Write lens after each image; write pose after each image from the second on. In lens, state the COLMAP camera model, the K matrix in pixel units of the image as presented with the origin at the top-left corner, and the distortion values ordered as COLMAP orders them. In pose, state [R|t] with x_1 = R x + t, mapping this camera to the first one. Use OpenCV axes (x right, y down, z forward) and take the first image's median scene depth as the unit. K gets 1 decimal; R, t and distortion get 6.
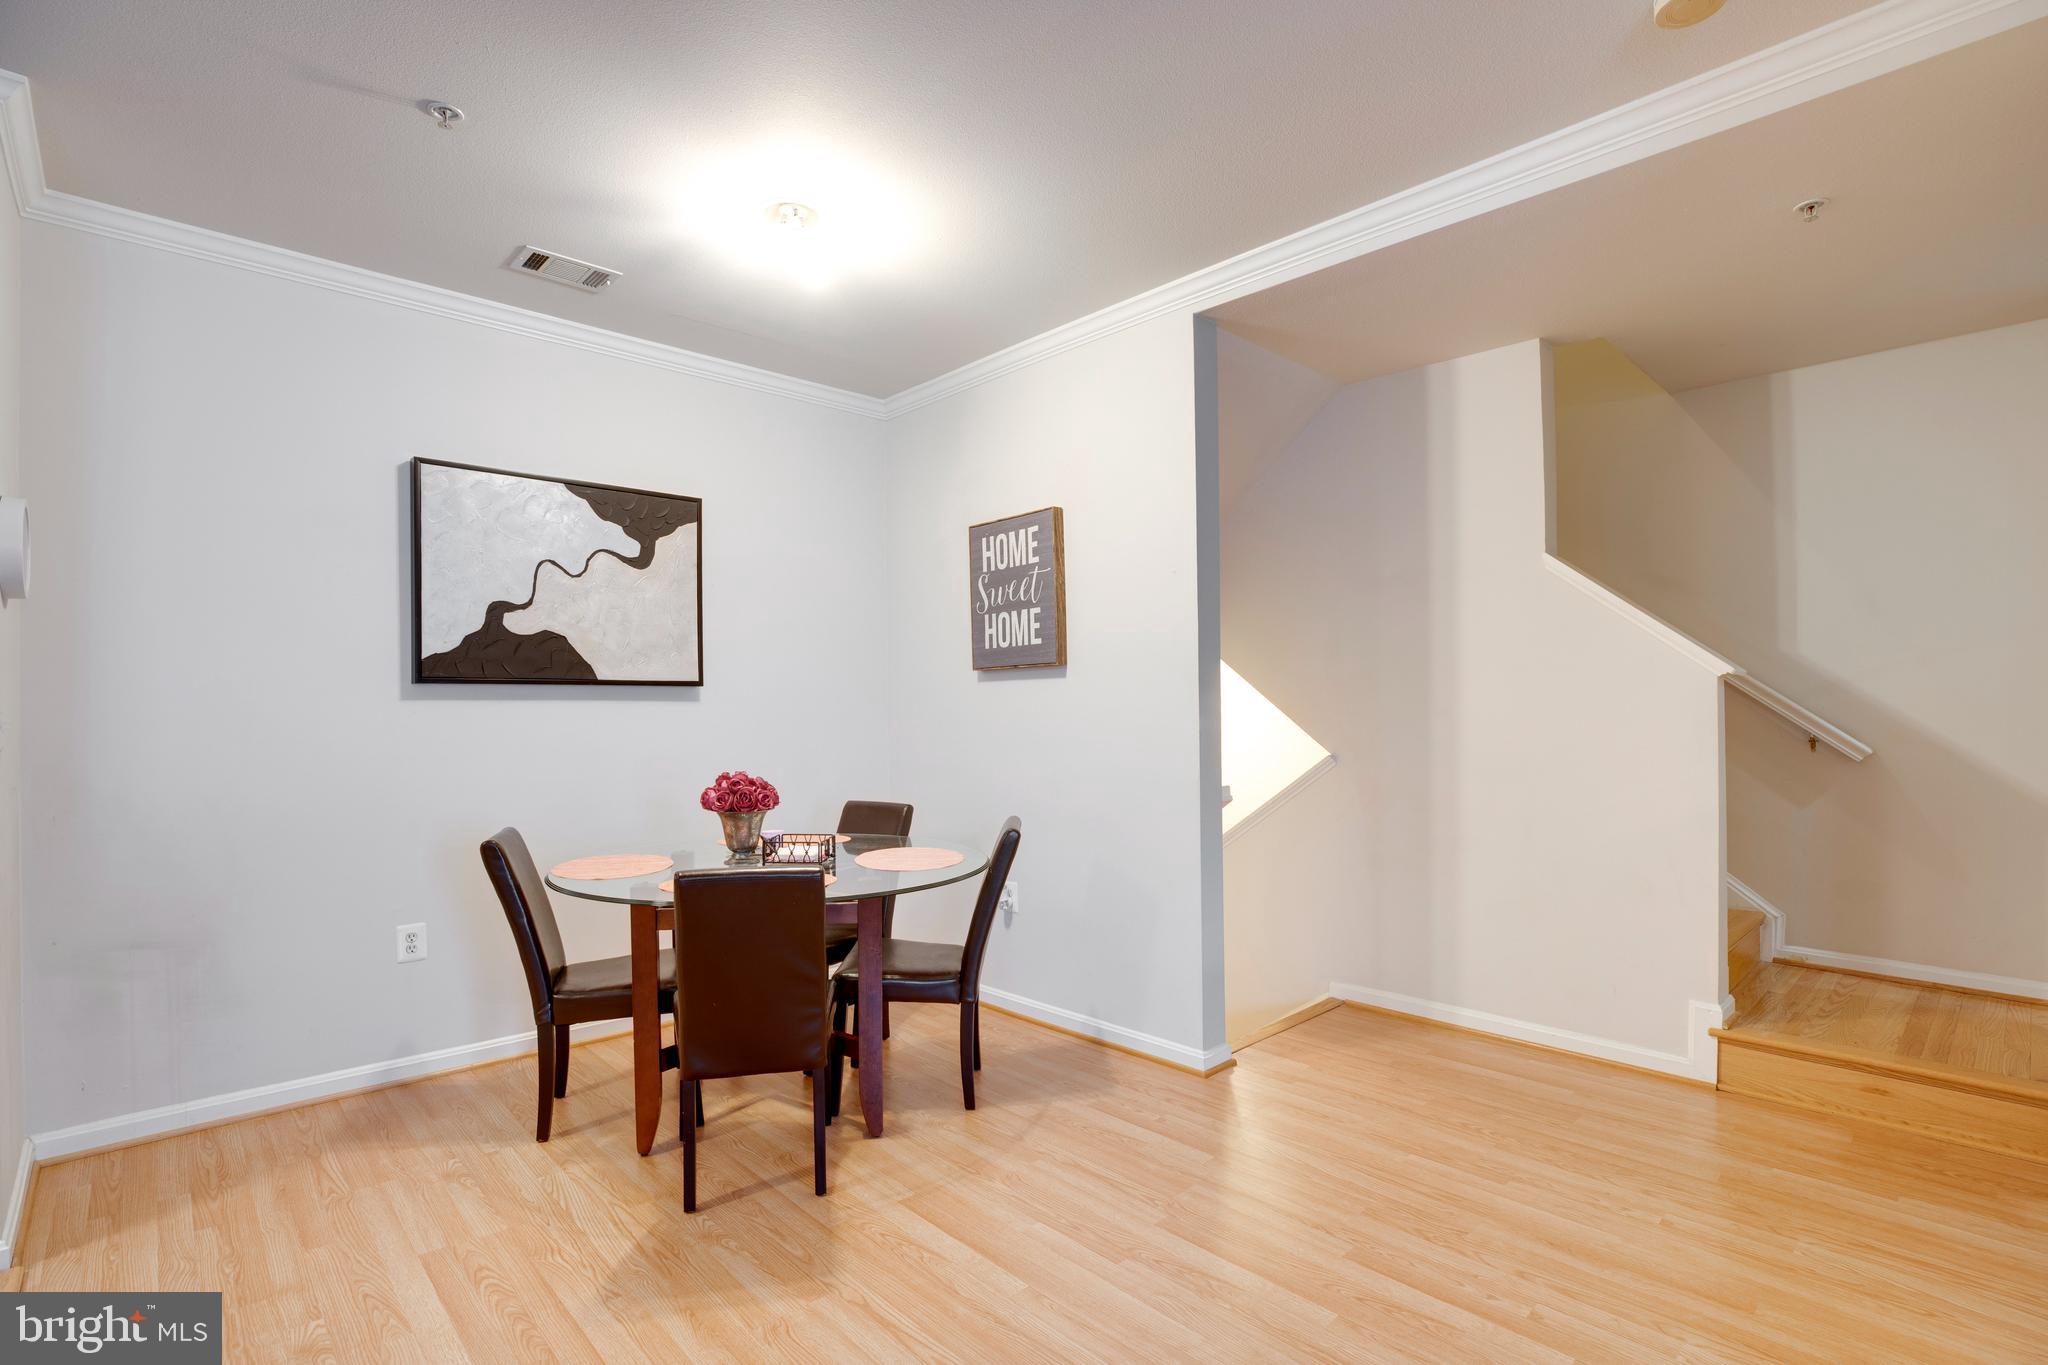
lens RADIAL K [[957.7, 0, 1038.9], [0, 957.7, 716.0], [0, 0, 1]] dist [-0.044404, 0.013027]
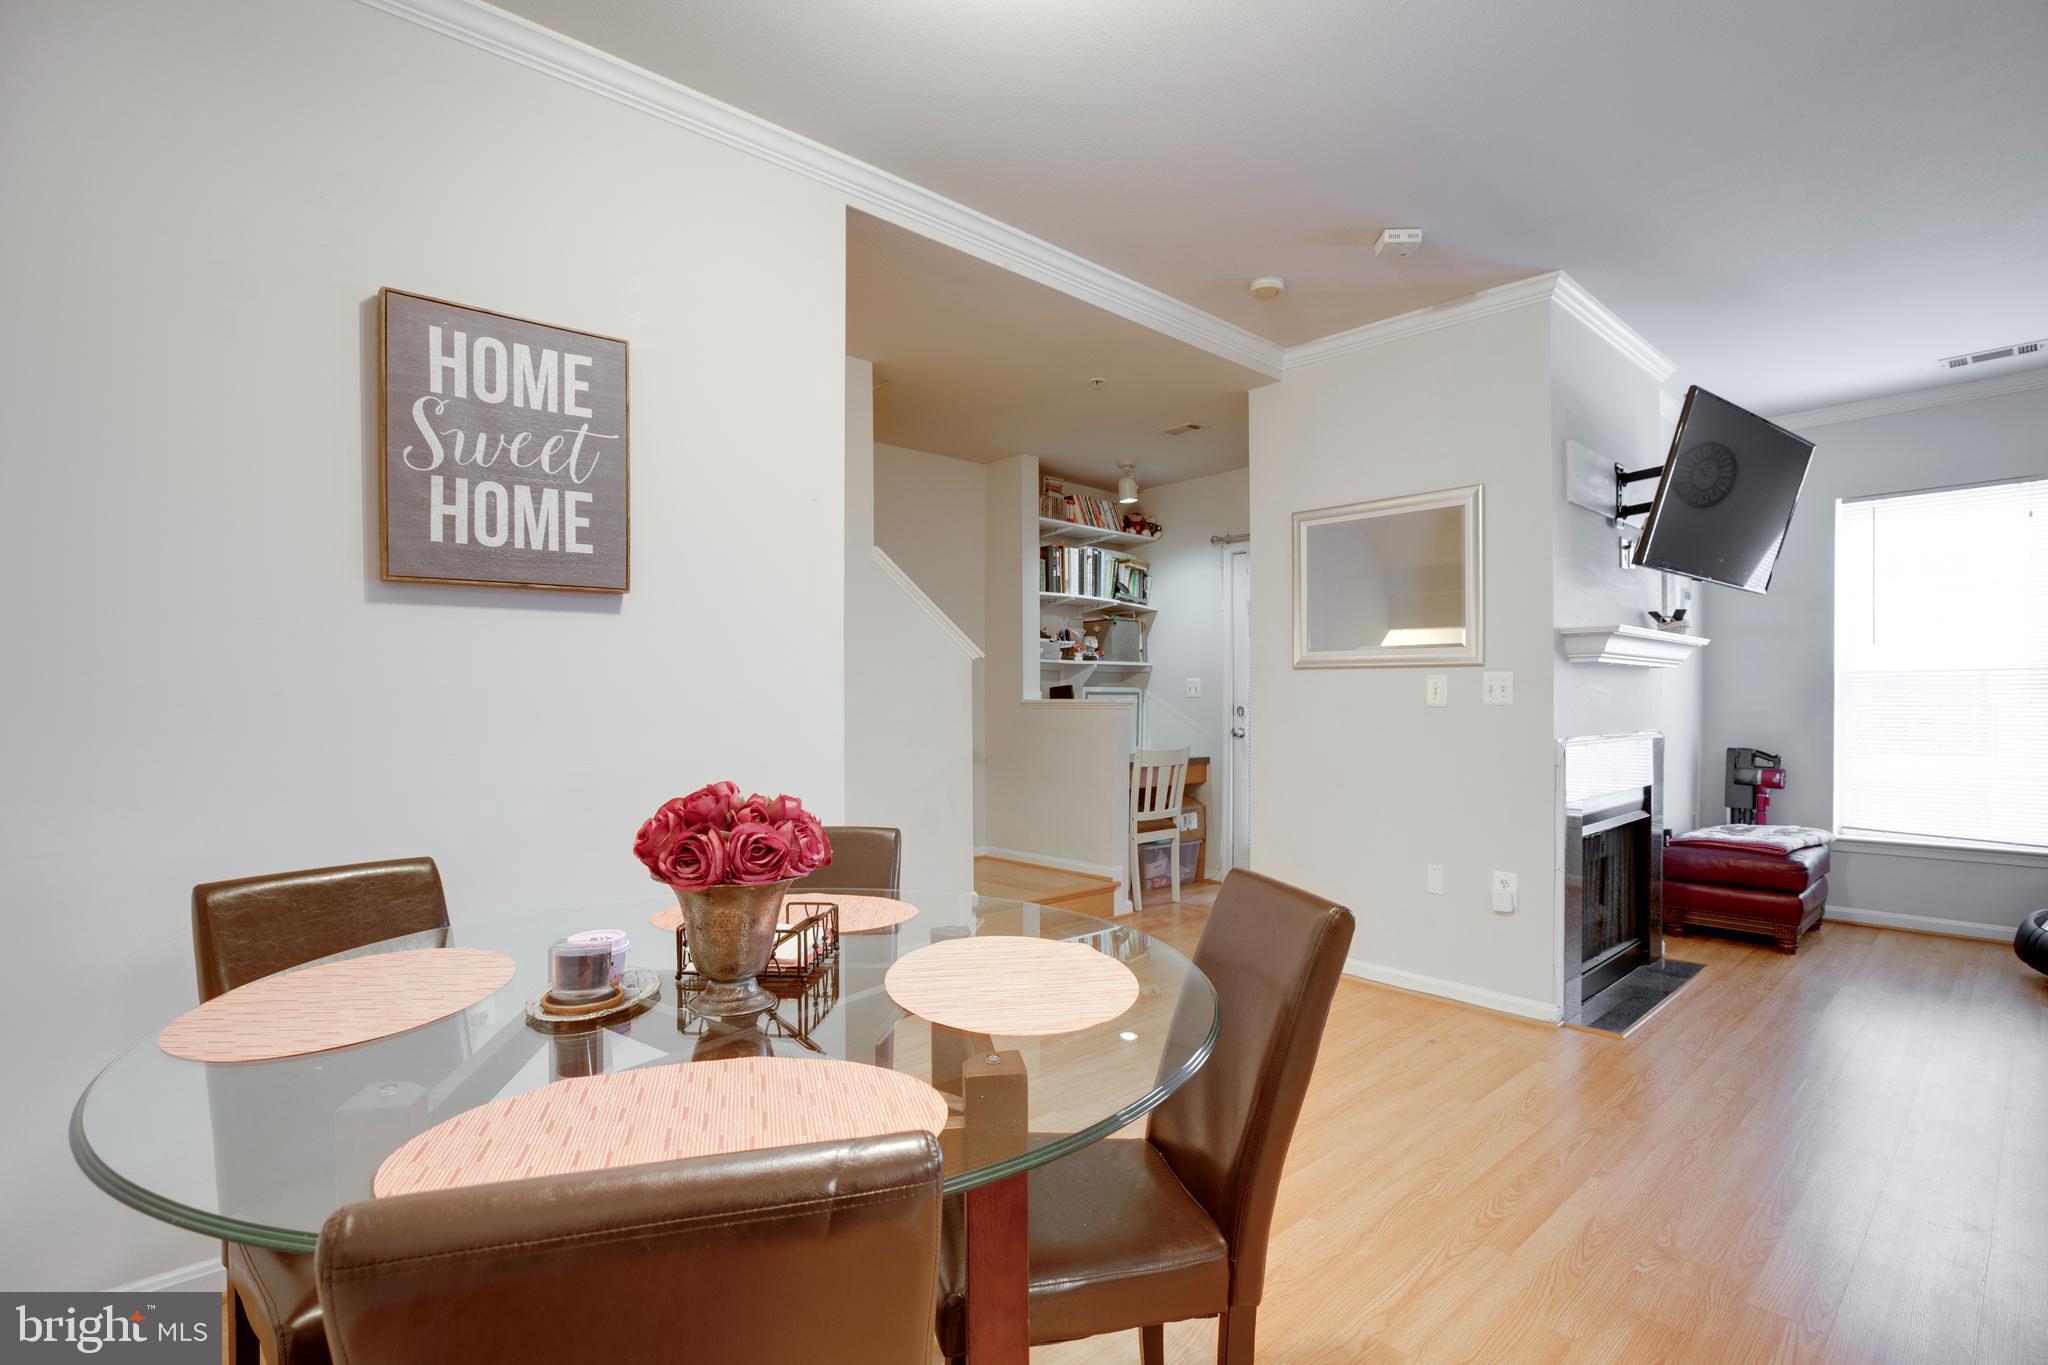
lens RADIAL K [[957.7, 0, 1032.4], [0, 957.7, 702.6], [0, 0, 1]] dist [-0.044404, 0.013027]
pose [[0.022367, 0.001042, 0.999749, -0.608080], [0.006070, 0.999981, -0.001178, 0.020999], [-0.999731, 0.006095, 0.022360, 0.731804]]
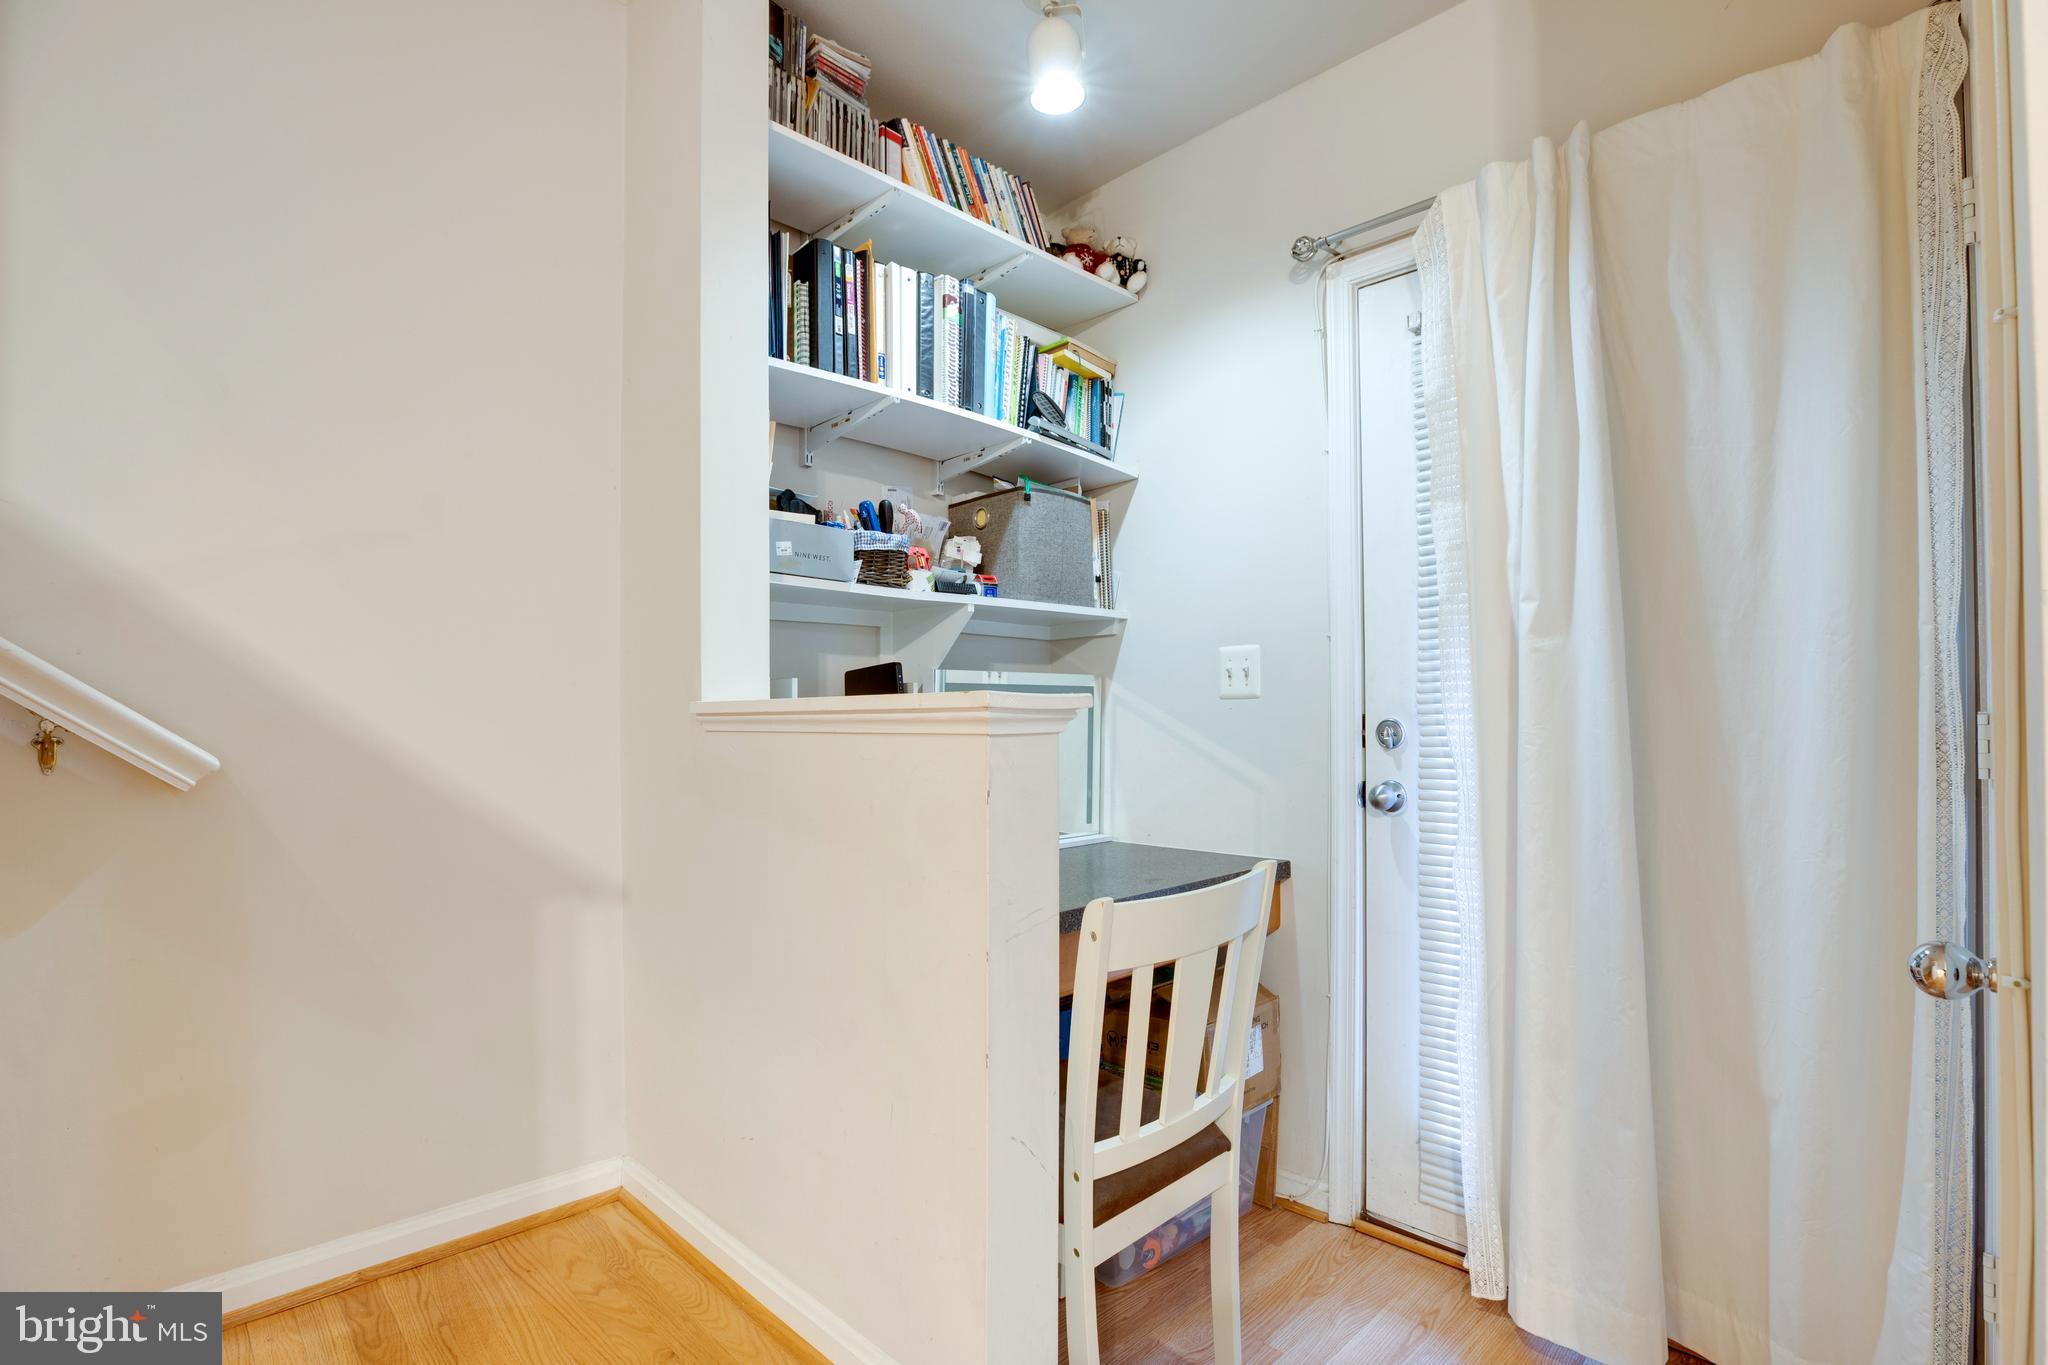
lens RADIAL K [[957.7, 0, 1039.3], [0, 957.7, 693.8], [0, 0, 1]] dist [-0.044404, 0.013027]
pose [[-0.035575, 0.020766, 0.999151, 0.464467], [0.013448, 0.999704, -0.020298, 0.020636], [-0.999277, 0.012714, -0.035844, 0.638643]]
